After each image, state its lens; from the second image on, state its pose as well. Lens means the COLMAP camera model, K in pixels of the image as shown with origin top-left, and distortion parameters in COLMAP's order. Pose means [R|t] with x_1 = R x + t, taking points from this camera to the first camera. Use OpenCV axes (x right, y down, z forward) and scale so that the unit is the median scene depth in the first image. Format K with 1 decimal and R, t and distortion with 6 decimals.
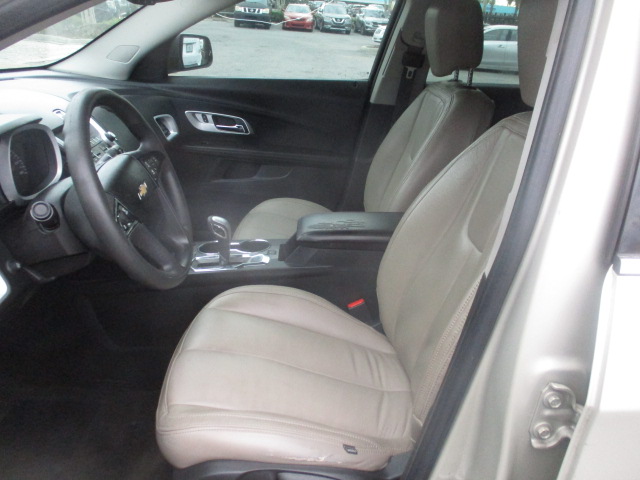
lens RADIAL K [[531.4, 0, 320.3], [0, 531.4, 240.2], [0, 0, 1]] dist [-0.018054, -0.011800]
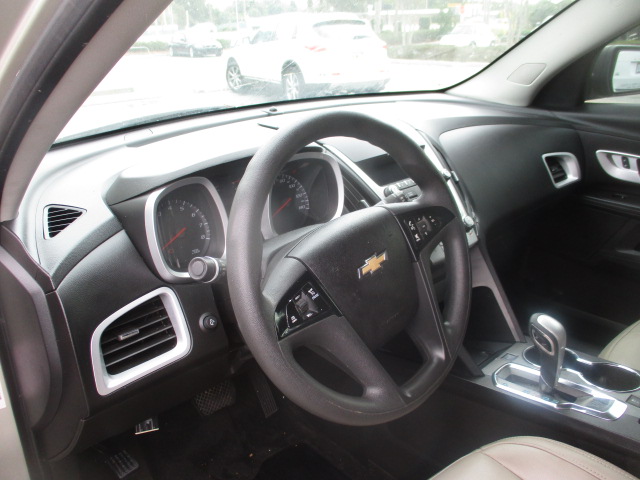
lens RADIAL K [[531.4, 0, 320.1], [0, 531.4, 238.8], [0, 0, 1]] dist [-0.018054, -0.011800]
pose [[0.656710, 0.193160, -0.728987, 0.050285], [-0.233764, 0.971169, 0.046744, -0.072102], [0.716998, 0.139714, 0.682930, 0.254084]]
